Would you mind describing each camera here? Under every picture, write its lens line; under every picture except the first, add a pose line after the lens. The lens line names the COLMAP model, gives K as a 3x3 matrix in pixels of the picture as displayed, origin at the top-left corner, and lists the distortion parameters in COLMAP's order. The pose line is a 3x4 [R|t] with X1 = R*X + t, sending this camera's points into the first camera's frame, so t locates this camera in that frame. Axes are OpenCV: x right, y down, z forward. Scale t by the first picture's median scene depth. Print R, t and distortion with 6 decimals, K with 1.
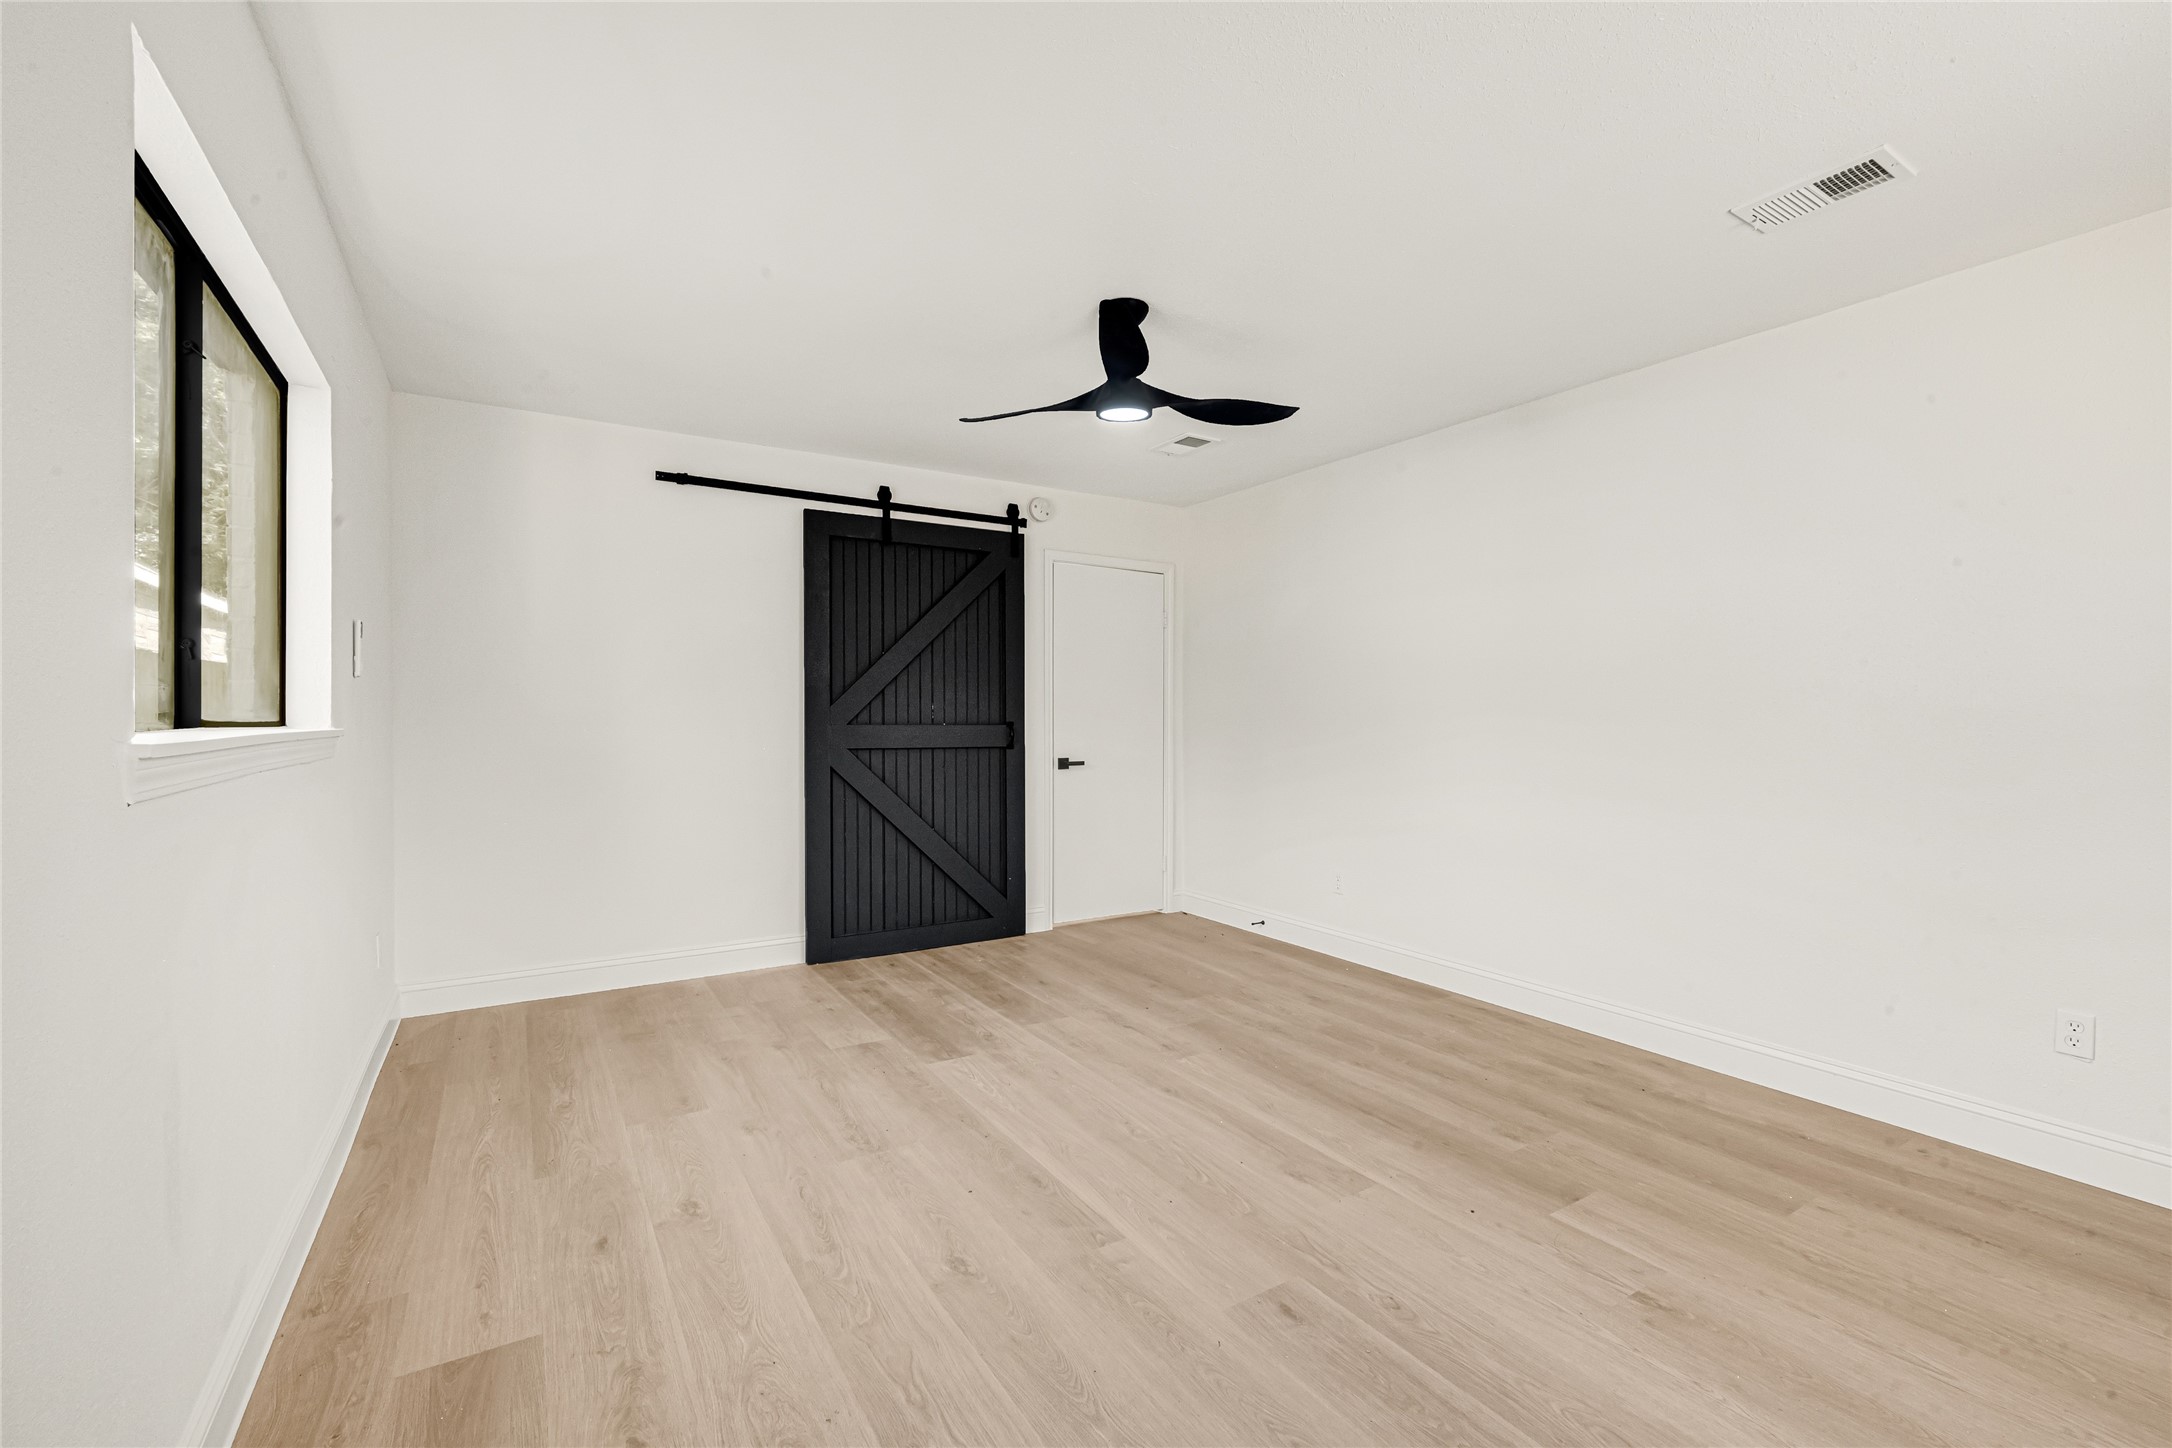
lens RADIAL K [[902.9, 0, 1082.8], [0, 902.9, 724.2], [0, 0, 1]] dist [-0.000171, -0.000013]
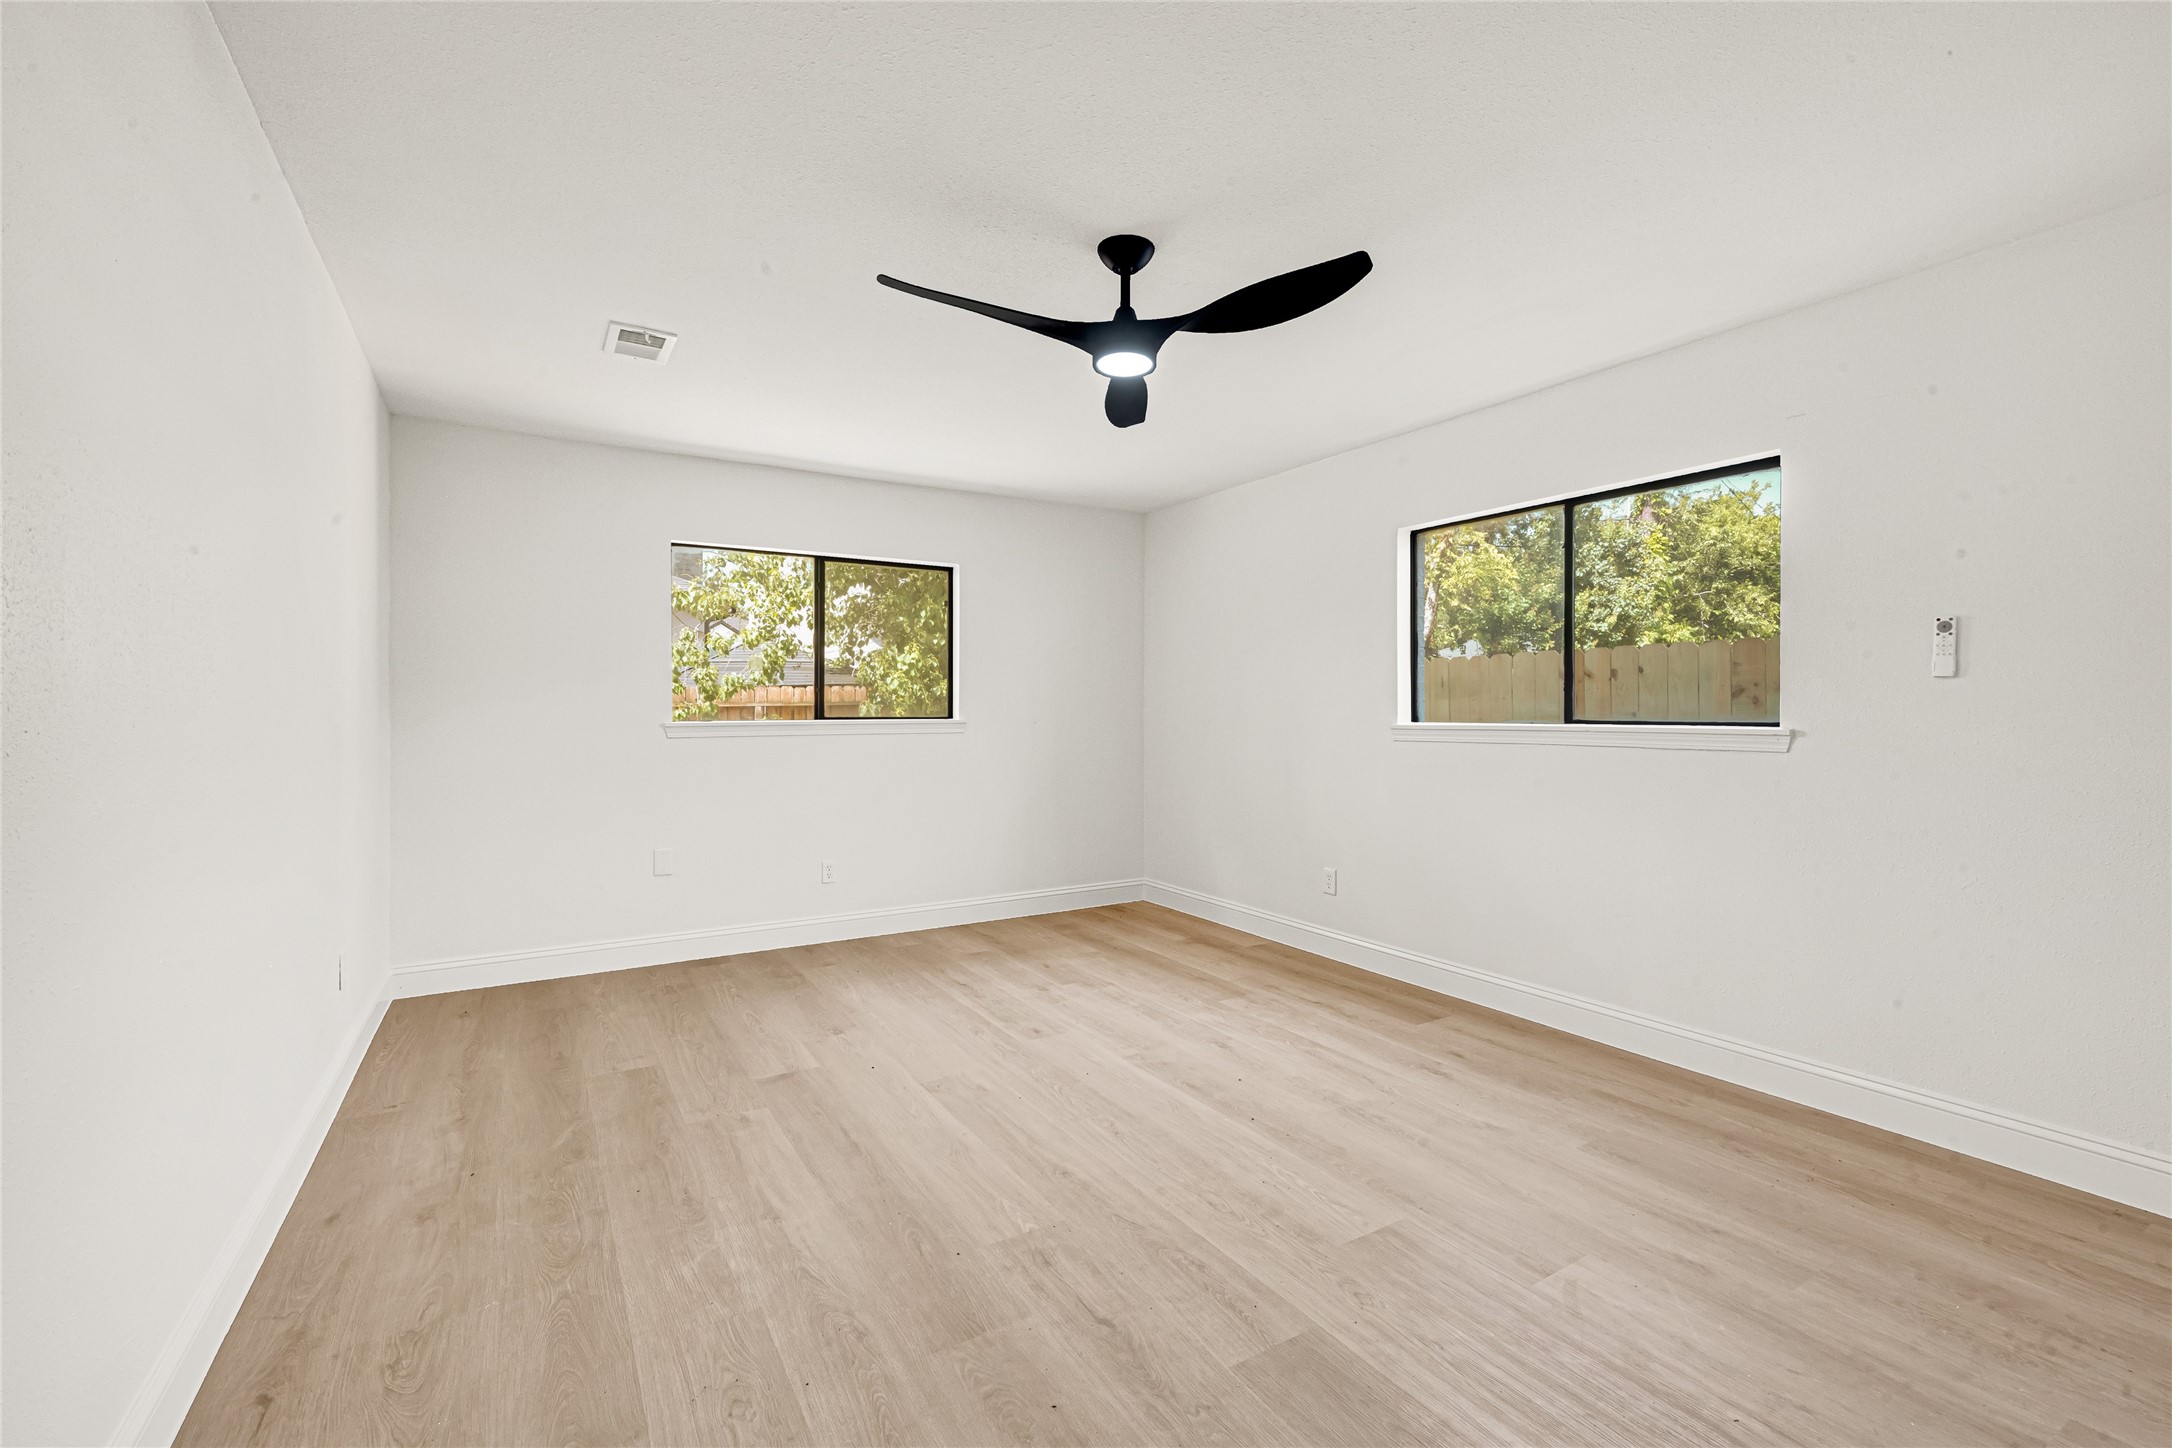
lens RADIAL K [[902.9, 0, 1086.8], [0, 902.9, 712.9], [0, 0, 1]] dist [-0.000171, -0.000013]
pose [[-0.999949, -0.006531, 0.007670, 0.078364], [-0.006500, 0.999971, 0.004041, -0.013701], [-0.007696, 0.003991, -0.999962, 2.004847]]
